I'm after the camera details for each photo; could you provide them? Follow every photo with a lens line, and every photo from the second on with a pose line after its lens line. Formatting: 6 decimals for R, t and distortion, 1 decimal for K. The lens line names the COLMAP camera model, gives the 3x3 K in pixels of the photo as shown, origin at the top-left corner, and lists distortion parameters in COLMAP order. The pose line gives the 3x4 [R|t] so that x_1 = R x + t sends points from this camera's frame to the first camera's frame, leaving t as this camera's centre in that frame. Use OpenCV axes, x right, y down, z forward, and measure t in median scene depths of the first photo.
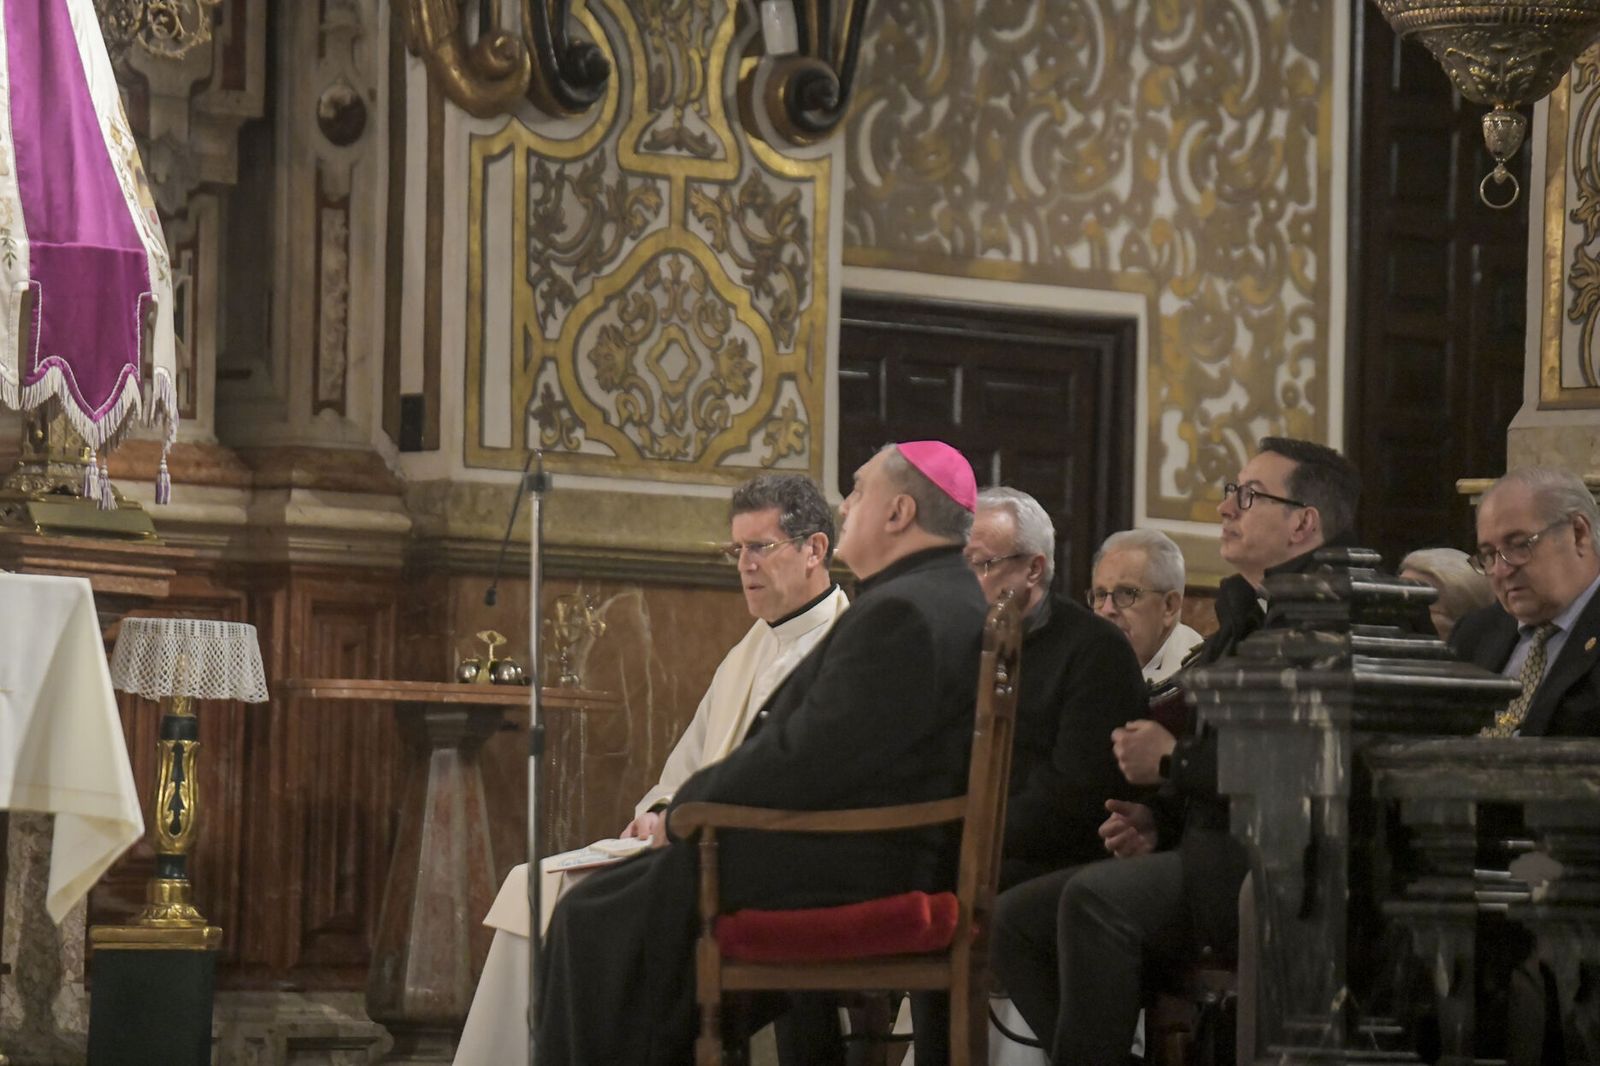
lens RADIAL K [[9192.2, 0, 806.1], [0, 9192.2, 516.4], [0, 0, 1]] dist [2.101847, 0.000000]
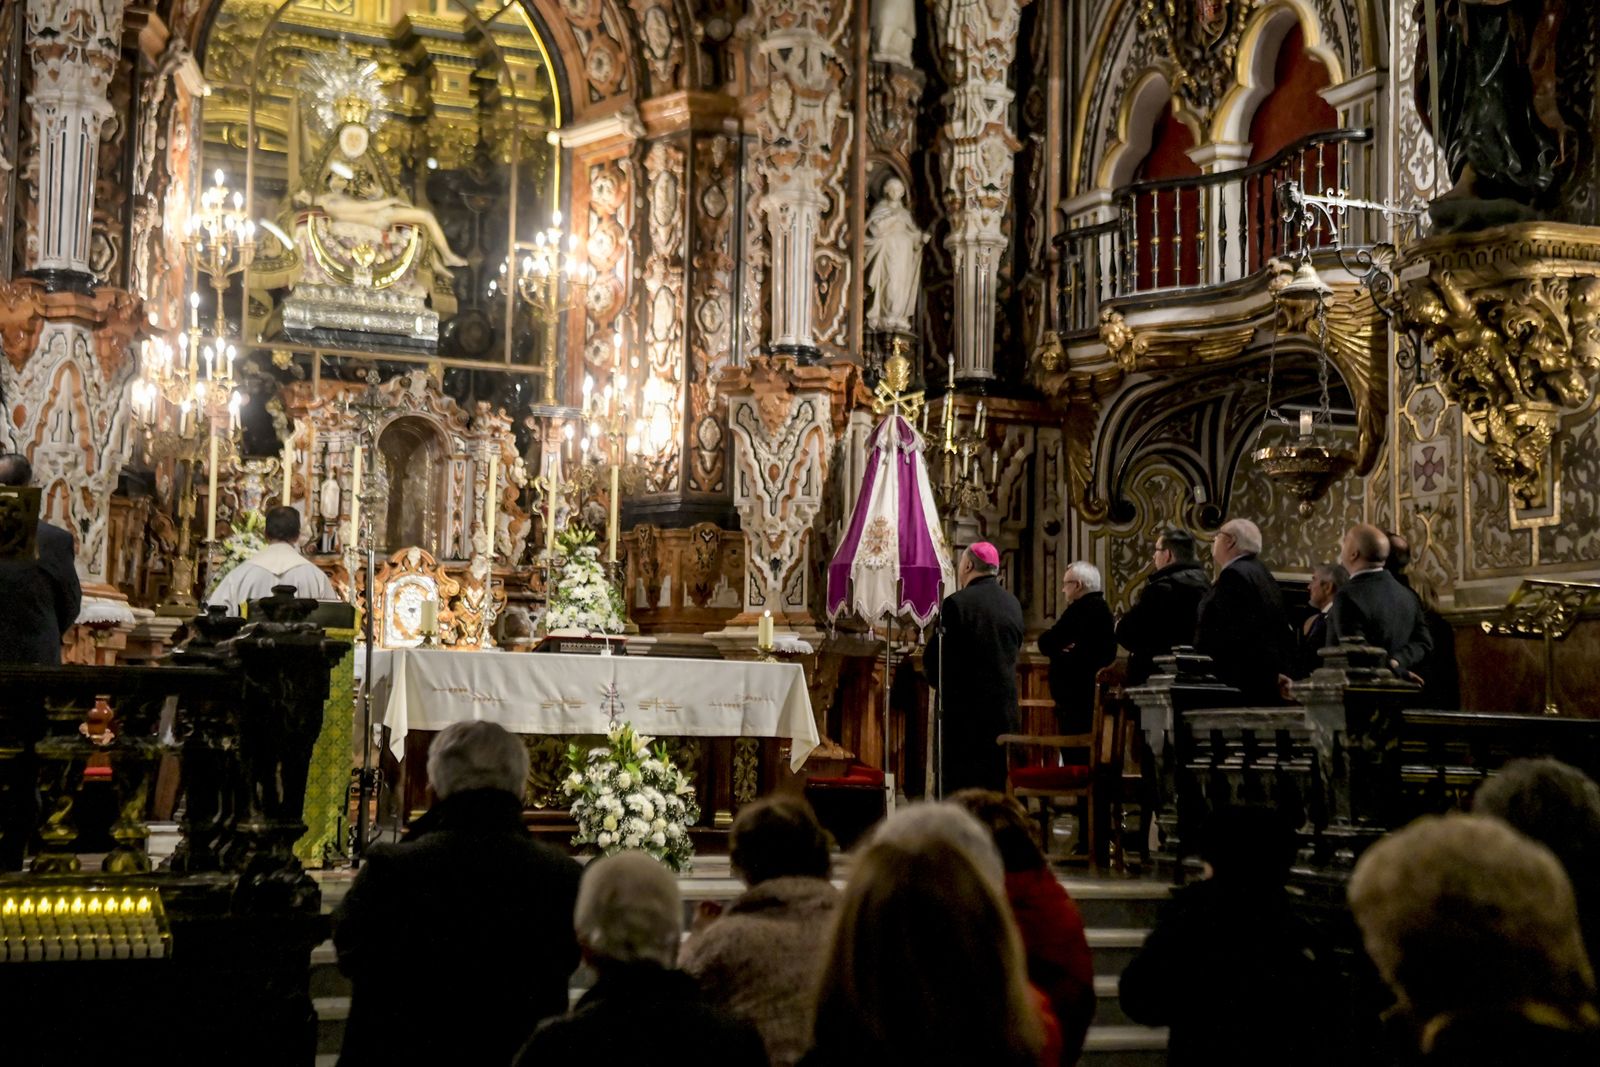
lens RADIAL K [[2427.2, 0, 802.7], [0, 2427.2, 496.2], [0, 0, 1]] dist [0.199431, 0.000000]
pose [[0.939213, -0.043021, -0.340629, 0.159121], [0.018064, 0.996936, -0.076104, 0.009774], [0.342860, 0.065325, 0.937113, 0.164854]]
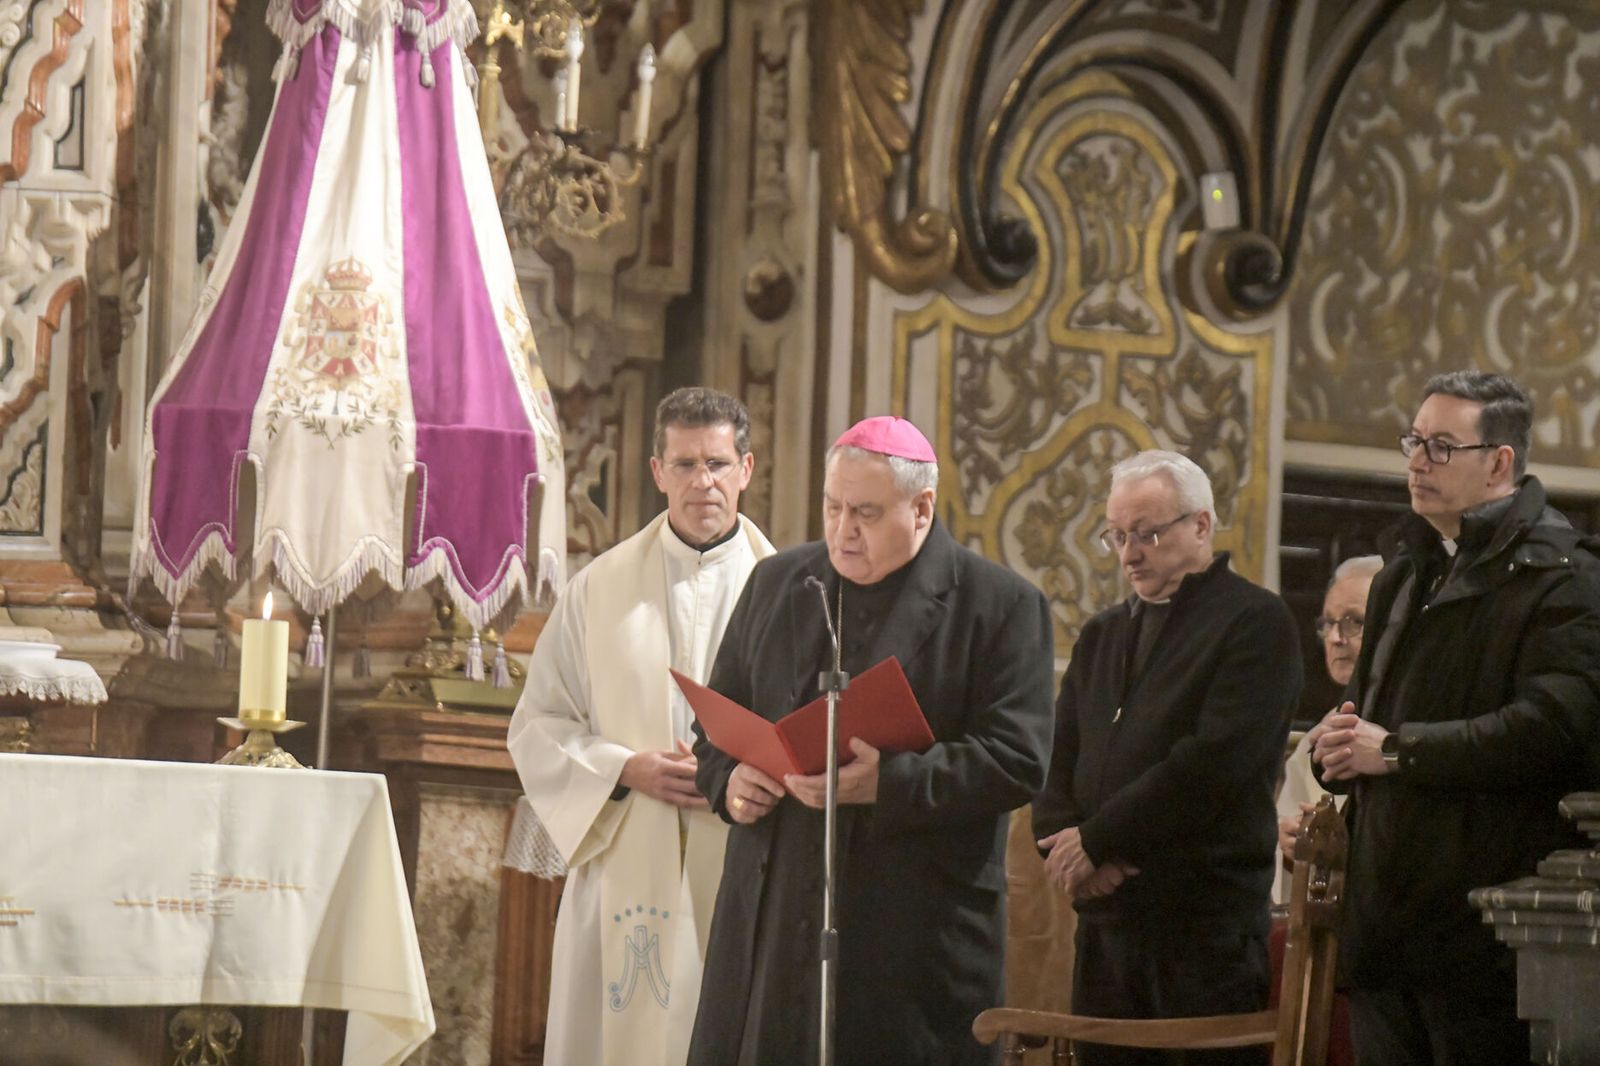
lens RADIAL K [[9192.2, 0, 795.6], [0, 9192.2, 509.7], [0, 0, 1]] dist [2.101847, 0.000000]
pose [[0.995797, 0.010698, -0.090956, 0.043174], [-0.011813, 0.999861, -0.011725, -0.008063], [0.090818, 0.012750, 0.995786, 0.012114]]
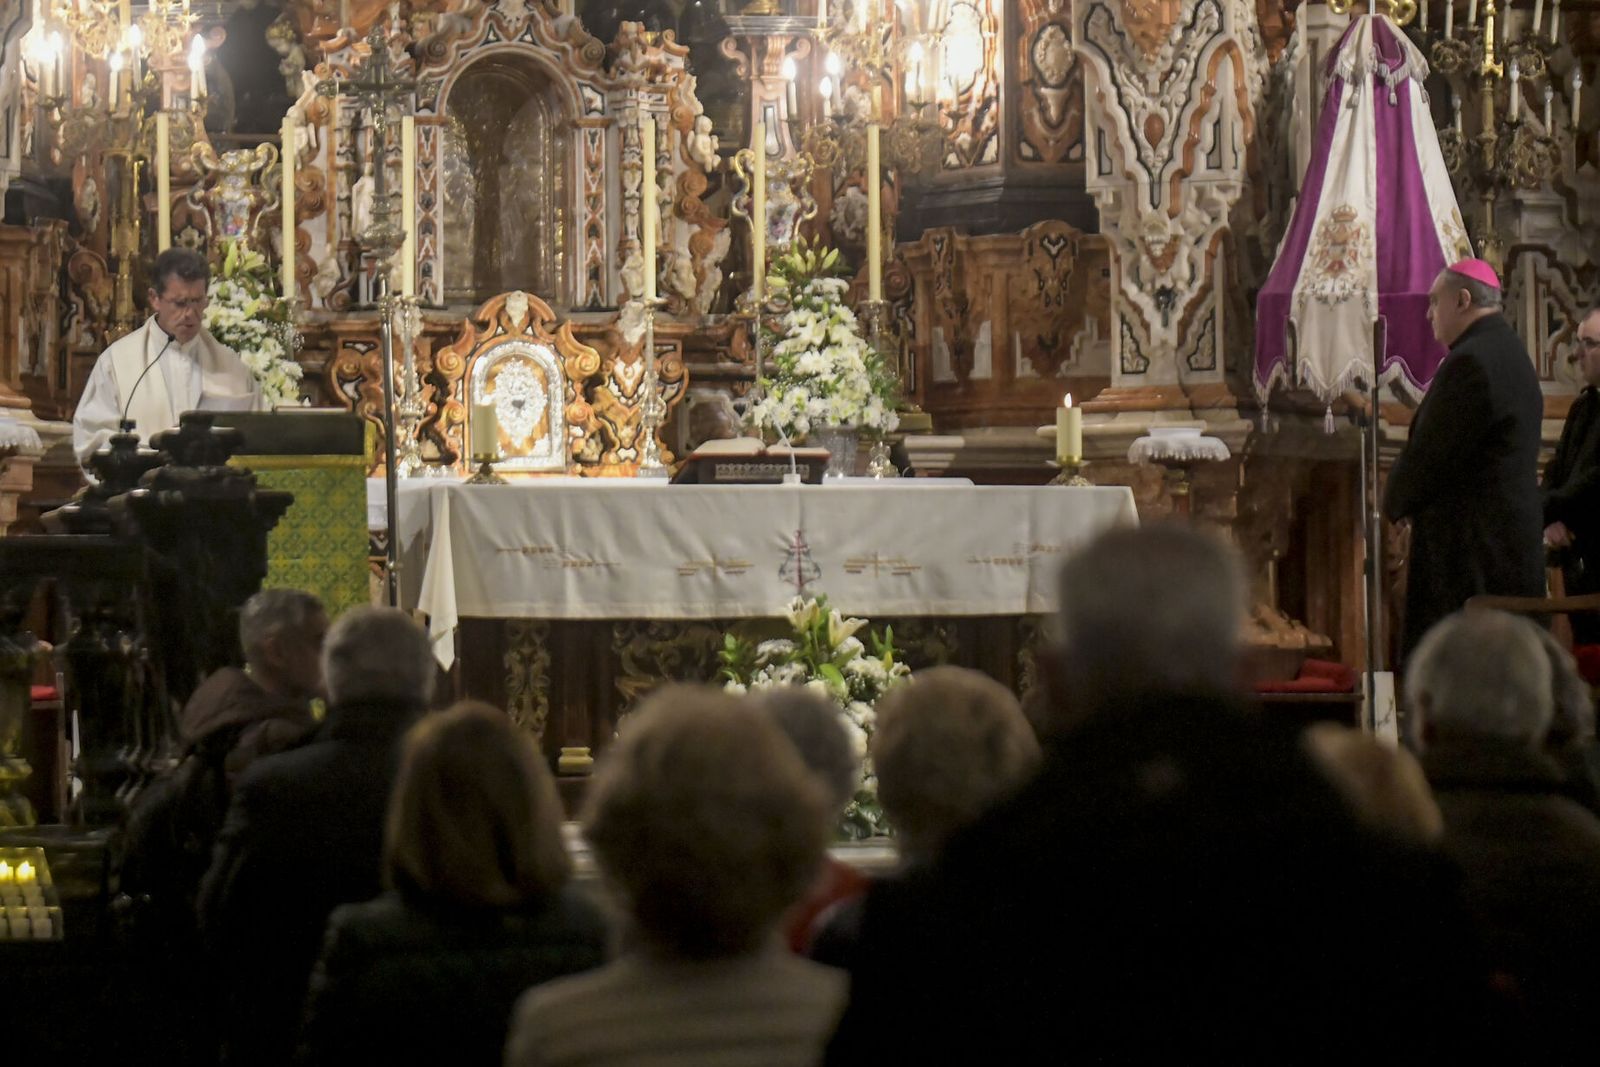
lens RADIAL K [[5800.2, 0, 623.4], [0, 5800.2, 448.5], [0, 0, 1]] dist [-0.151732, 0.000000]
pose [[0.858729, -0.050000, -0.509985, 0.321839], [0.050158, 0.998651, -0.013452, 0.007244], [0.509970, -0.014028, 0.860078, -0.030090]]
